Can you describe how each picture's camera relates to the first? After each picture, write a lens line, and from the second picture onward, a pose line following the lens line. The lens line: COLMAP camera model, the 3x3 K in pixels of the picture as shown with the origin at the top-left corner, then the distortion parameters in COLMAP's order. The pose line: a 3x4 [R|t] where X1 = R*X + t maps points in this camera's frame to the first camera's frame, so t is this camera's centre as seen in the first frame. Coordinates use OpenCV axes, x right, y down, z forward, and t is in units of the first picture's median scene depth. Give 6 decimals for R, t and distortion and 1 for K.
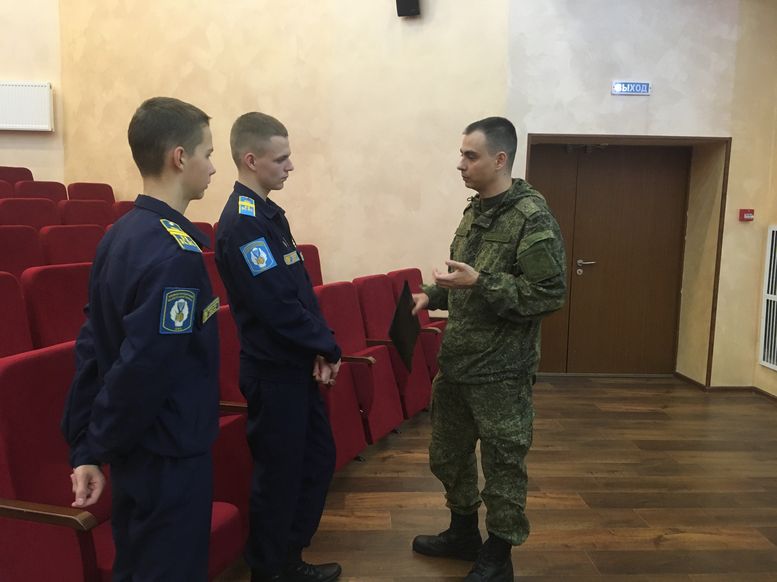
lens RADIAL K [[655.4, 0, 392.9], [0, 655.4, 289.8], [0, 0, 1]] dist [0.108800, -0.154699]
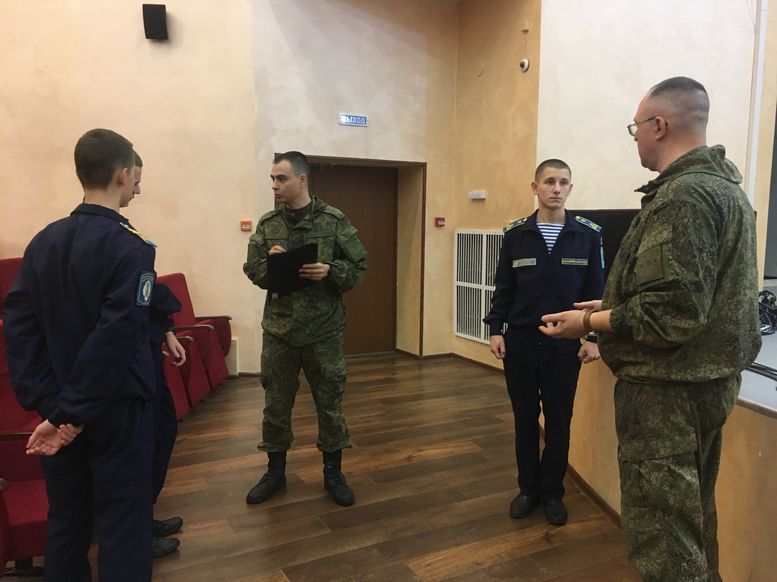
lens RADIAL K [[655.4, 0, 392.9], [0, 655.4, 289.8], [0, 0, 1]] dist [0.108800, -0.154699]
pose [[0.904150, -0.053885, 0.423802, -0.114799], [0.059527, 0.998227, -0.000077, 0.016537], [-0.423047, 0.025298, 0.905755, -0.135203]]
